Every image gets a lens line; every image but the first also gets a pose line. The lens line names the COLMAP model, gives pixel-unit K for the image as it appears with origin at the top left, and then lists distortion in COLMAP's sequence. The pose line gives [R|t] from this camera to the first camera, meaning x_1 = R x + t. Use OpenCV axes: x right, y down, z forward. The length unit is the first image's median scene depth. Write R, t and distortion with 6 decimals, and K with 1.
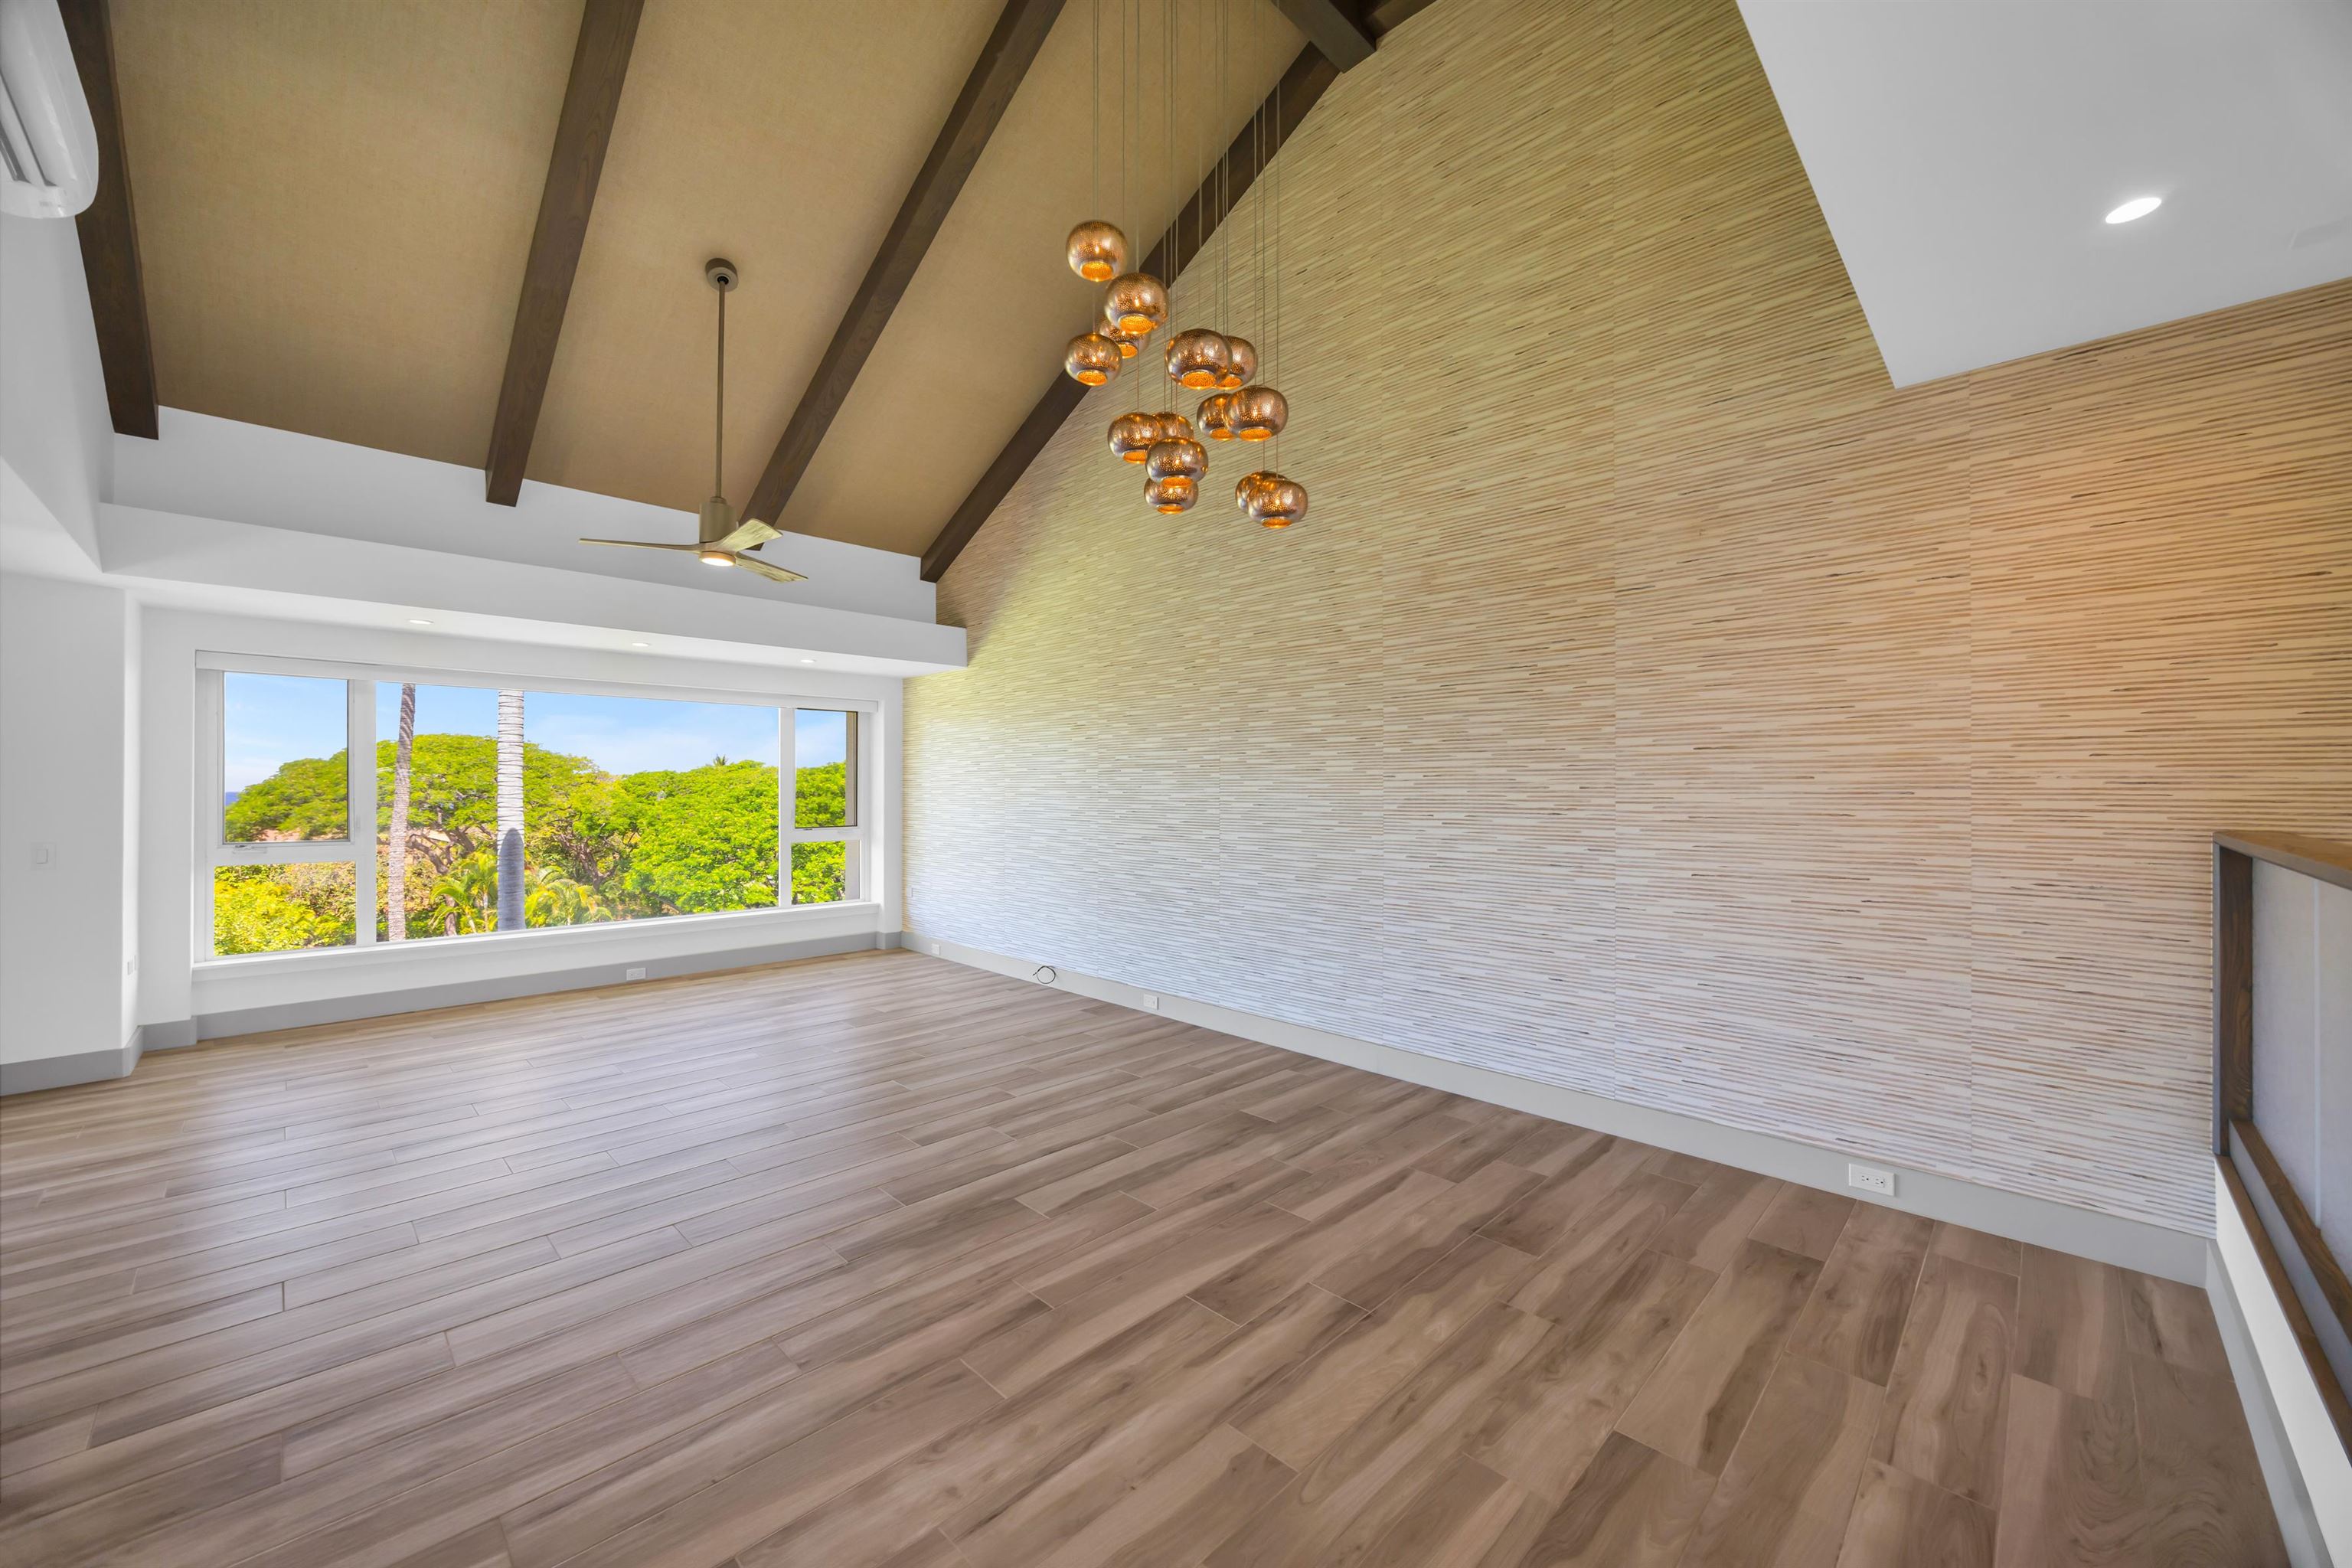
lens RADIAL K [[889.7, 0, 1170.8], [0, 889.7, 787.4], [0, 0, 1]] dist [-0.001484, -0.000006]
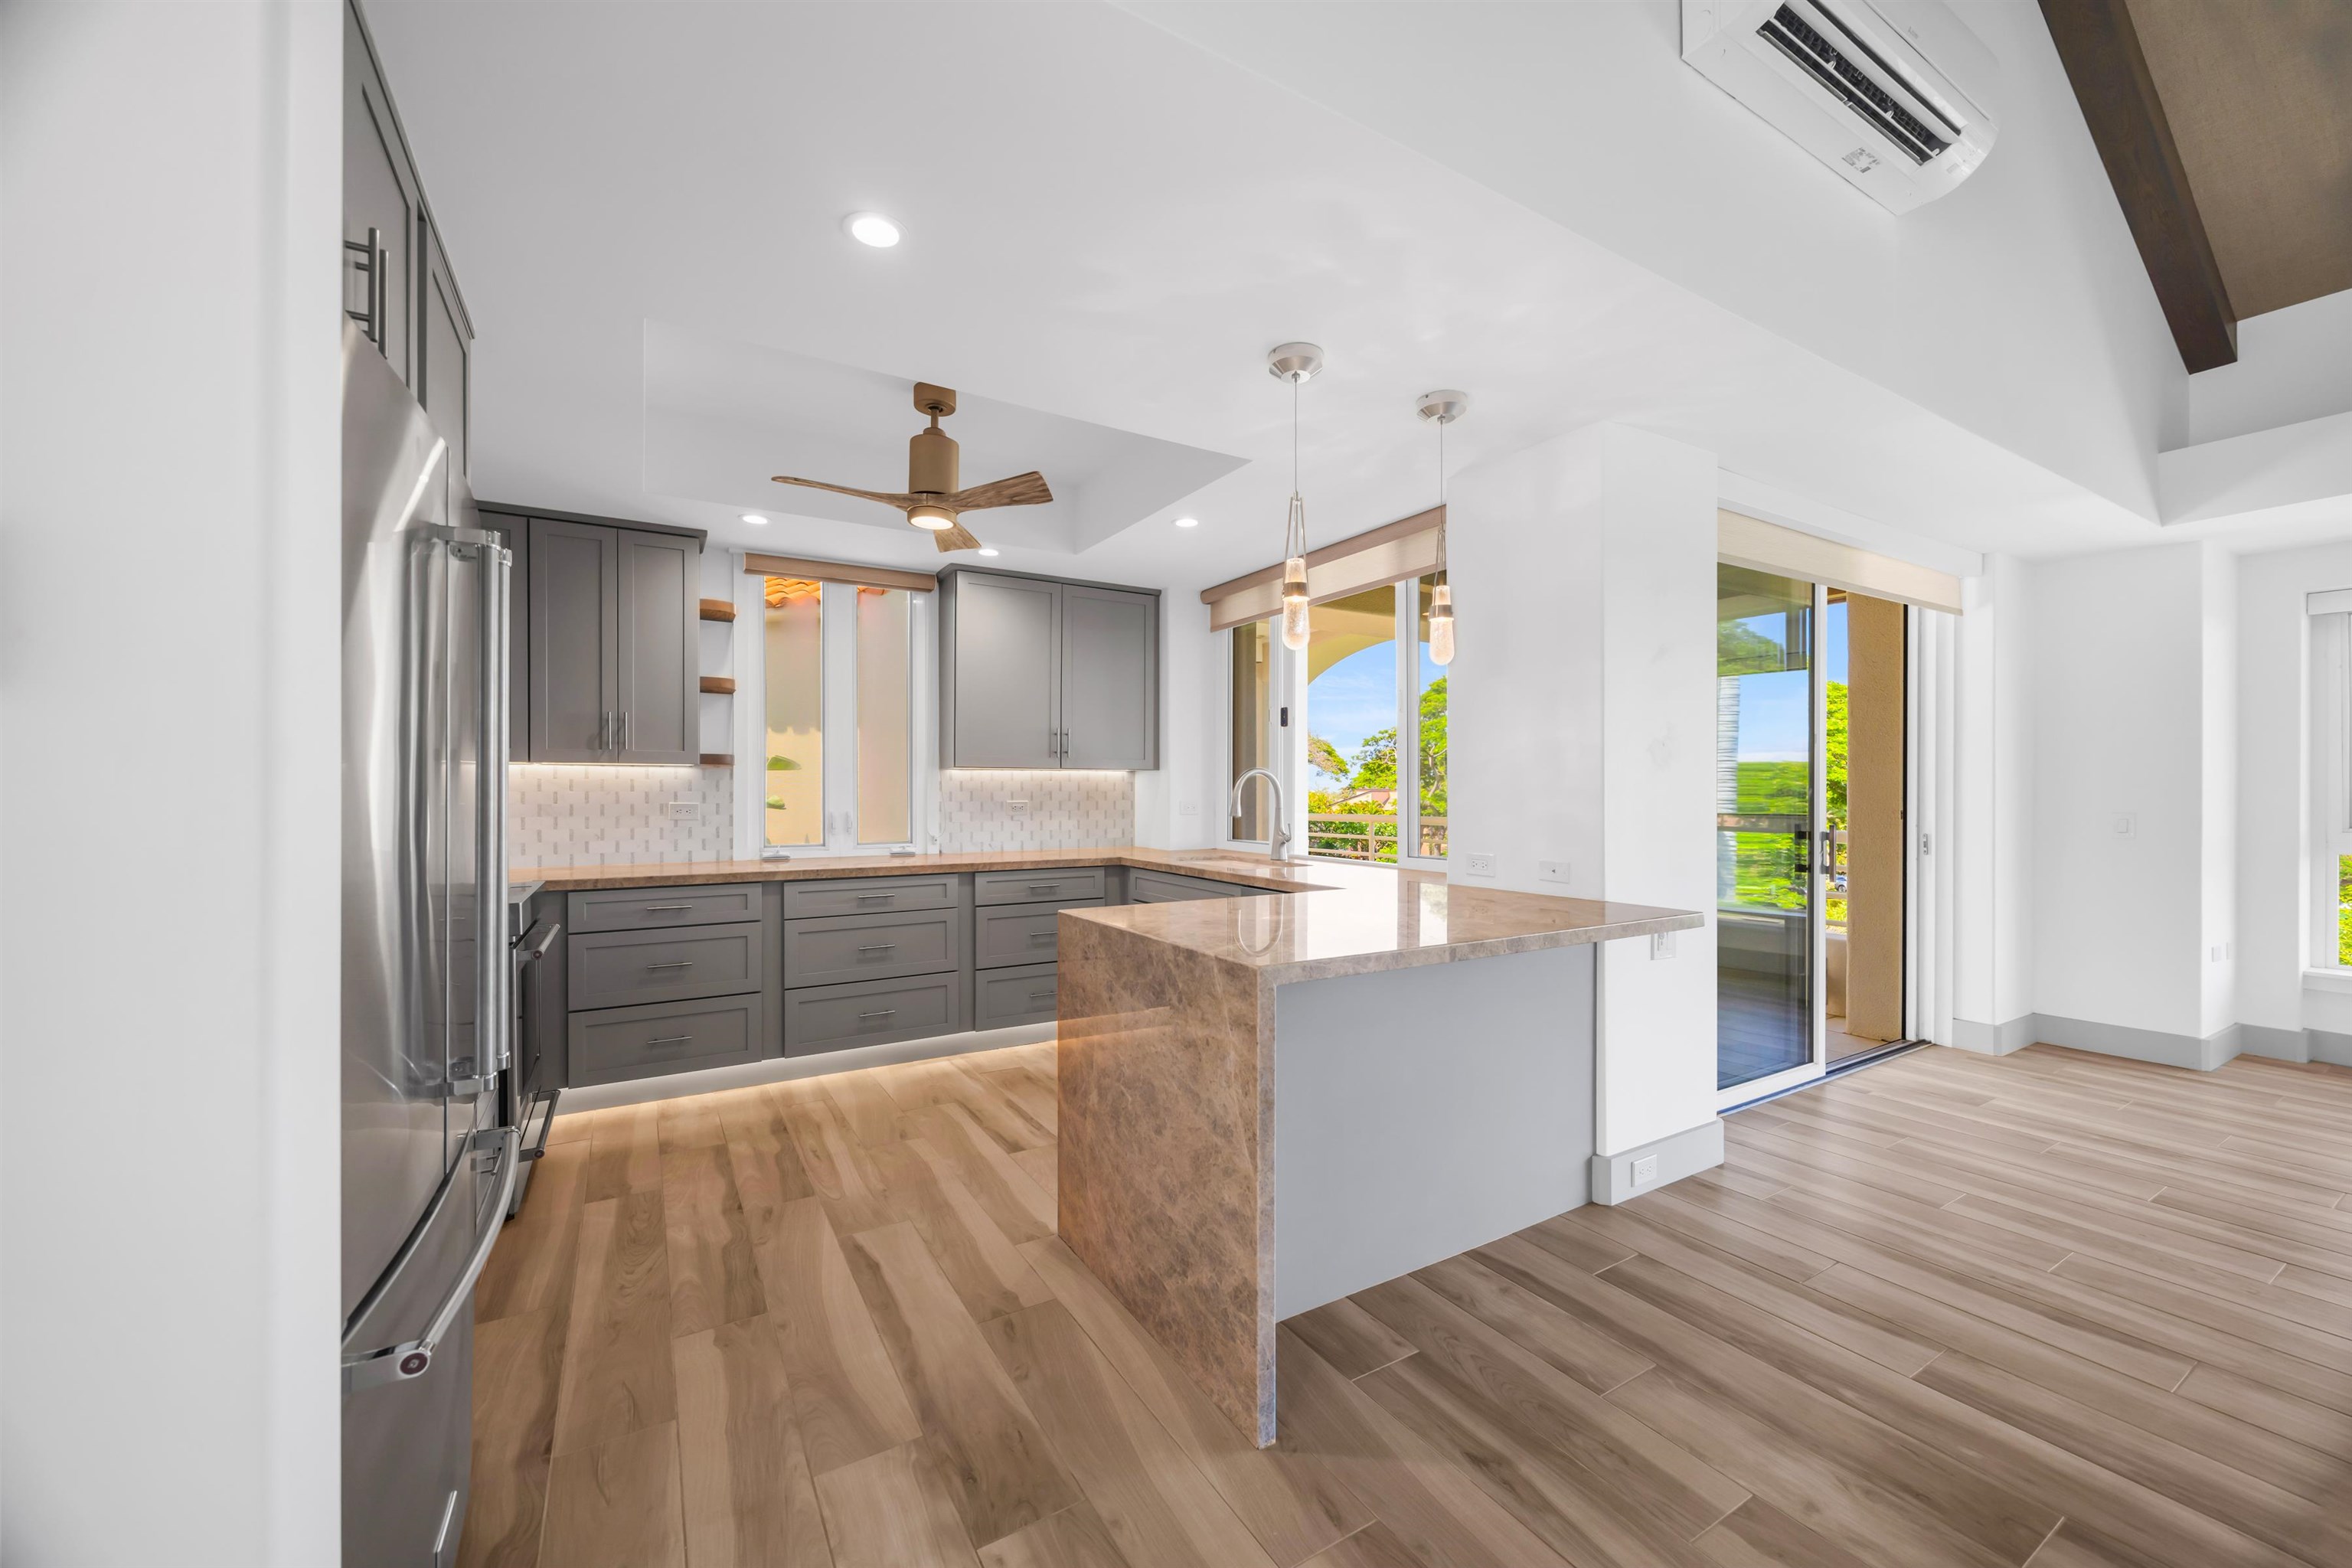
lens RADIAL K [[889.7, 0, 1168.1], [0, 889.7, 791.8], [0, 0, 1]] dist [-0.001484, -0.000006]
pose [[-0.252670, -0.002629, -0.967549, -0.020224], [0.001237, 0.999995, -0.003040, 0.042838], [0.967552, -0.001965, -0.252666, 0.216449]]
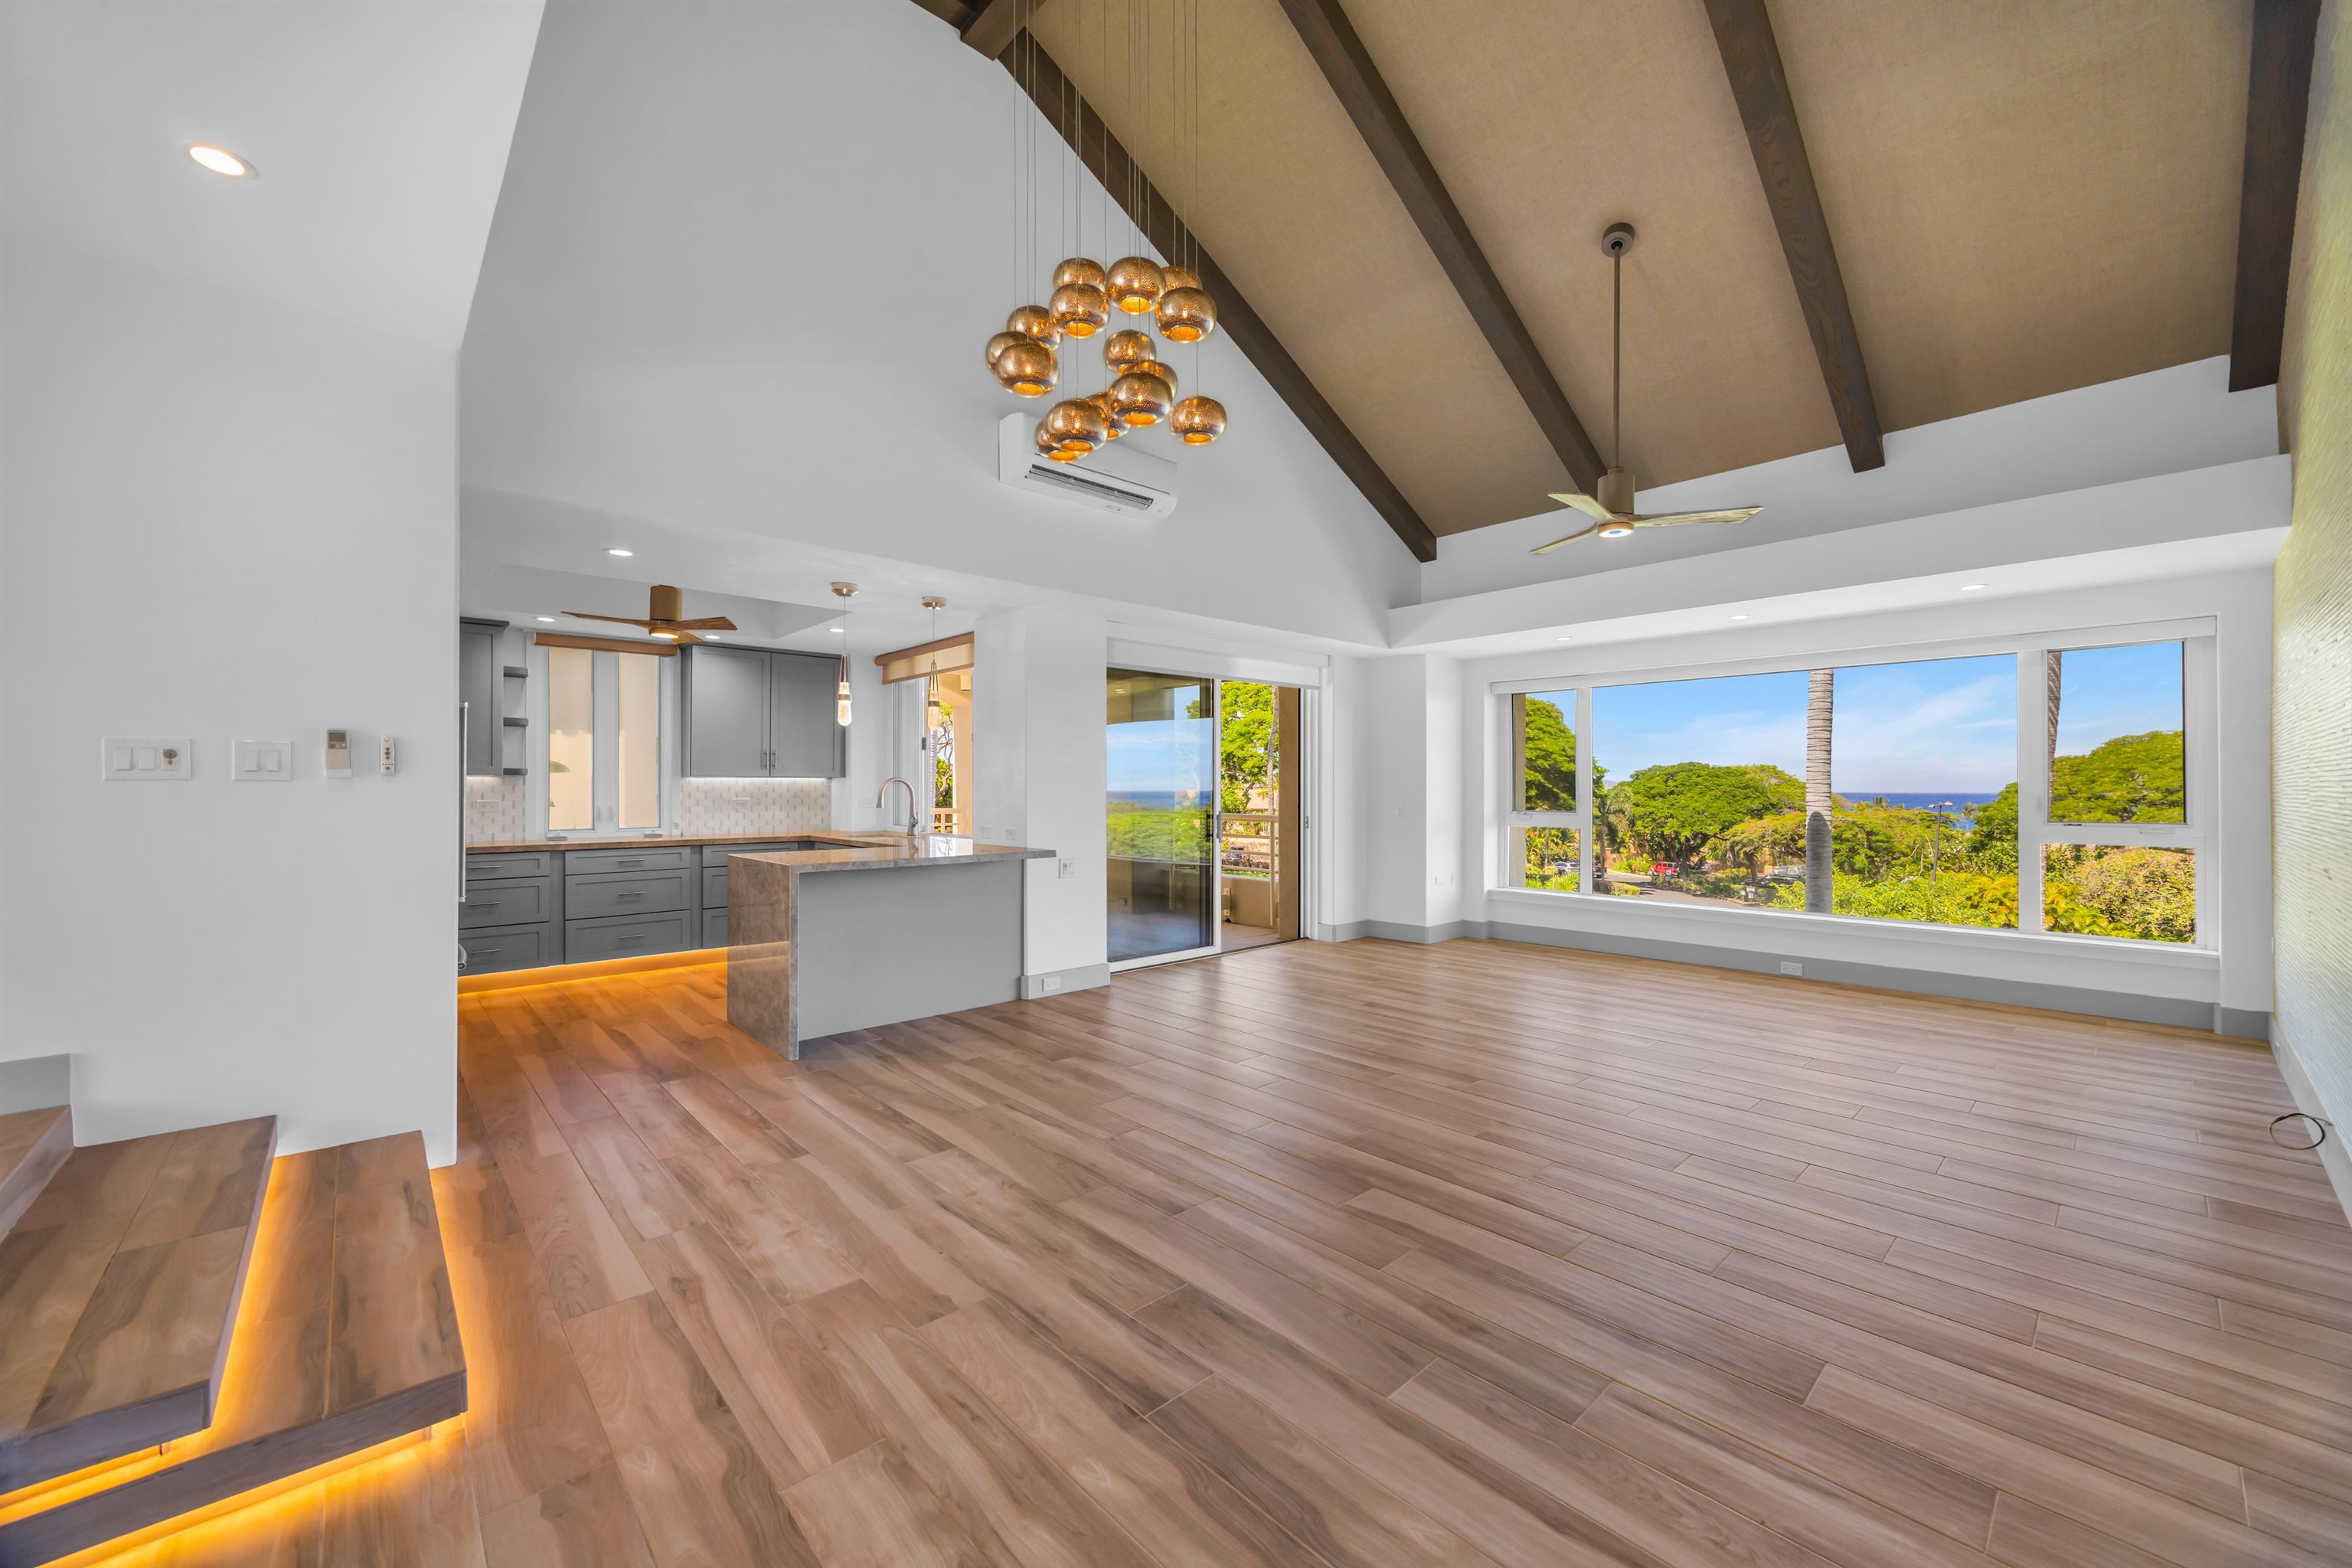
lens RADIAL K [[909.2, 0, 1174.0], [0, 909.2, 782.4], [0, 0, 1]] dist [0.000281, 0.000064]
pose [[-0.052817, -0.009814, -0.998556, 0.633377], [0.002422, 0.999948, -0.009956, 0.039021], [0.998601, -0.002944, -0.052790, 0.678731]]
